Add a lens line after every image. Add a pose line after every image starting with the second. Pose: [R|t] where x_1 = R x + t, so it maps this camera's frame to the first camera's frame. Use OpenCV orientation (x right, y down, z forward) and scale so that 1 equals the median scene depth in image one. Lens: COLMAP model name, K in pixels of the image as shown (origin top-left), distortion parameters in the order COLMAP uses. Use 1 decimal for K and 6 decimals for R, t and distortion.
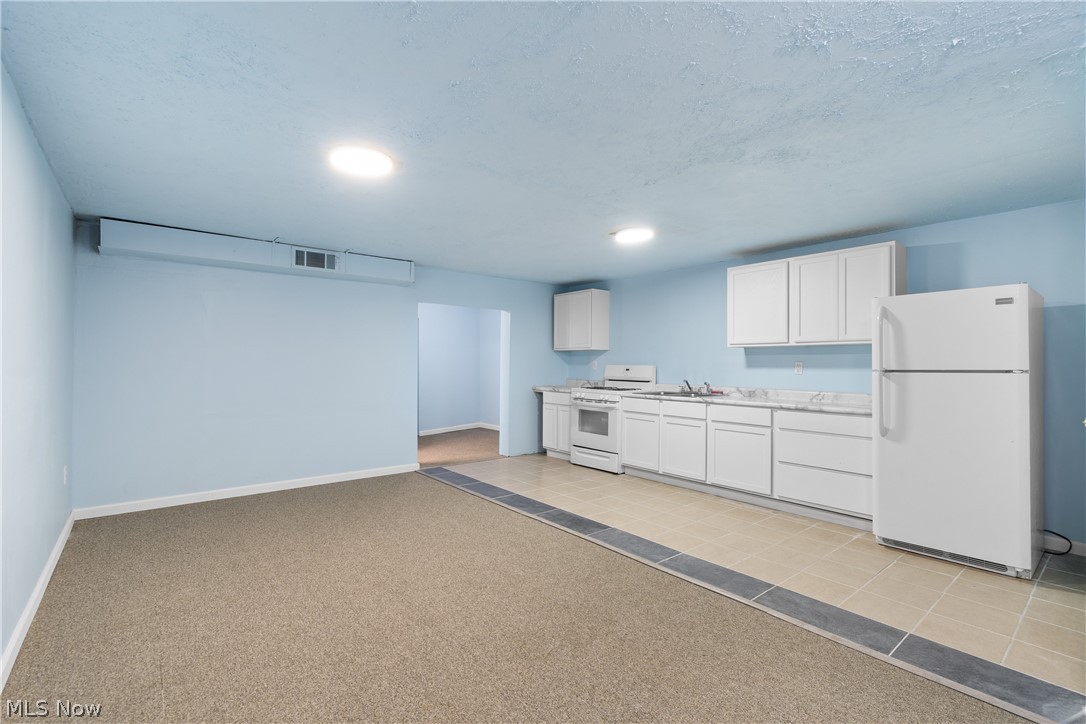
lens RADIAL K [[482.0, 0, 539.6], [0, 482.0, 359.9], [0, 0, 1]] dist [0.000398, -0.000182]
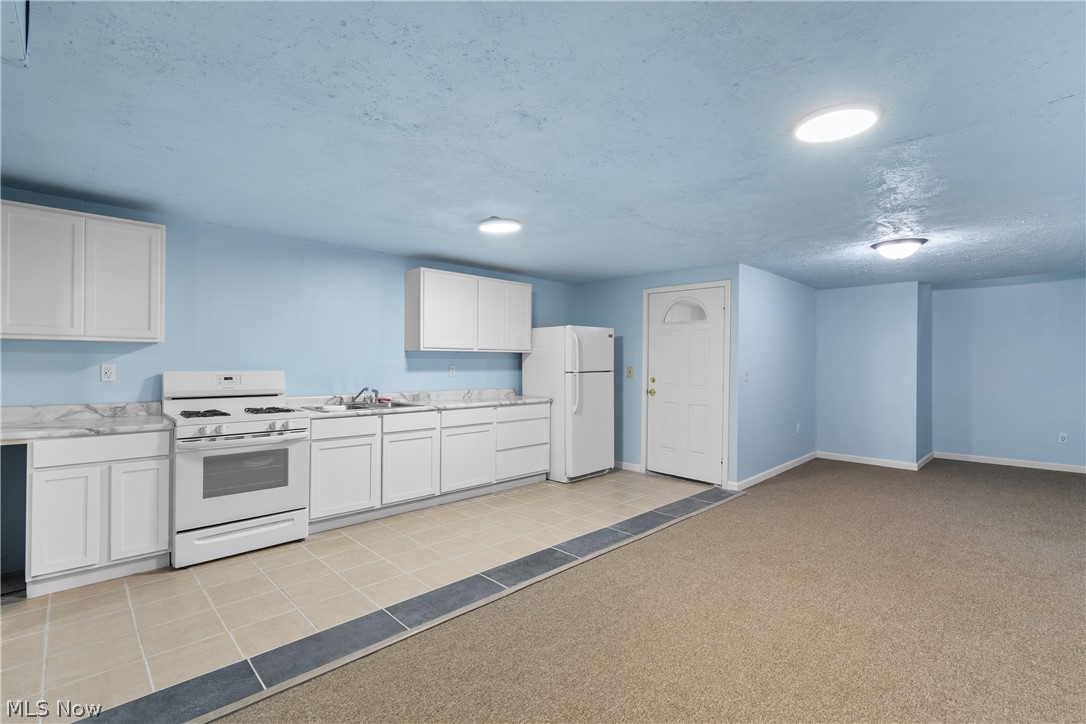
lens RADIAL K [[482.0, 0, 570.1], [0, 482.0, 365.1], [0, 0, 1]] dist [0.000398, -0.000182]
pose [[-0.102775, -0.010856, 0.994645, -0.654576], [-0.014046, 0.999857, 0.009461, -0.011337], [-0.994605, -0.012998, -0.102913, 0.897939]]
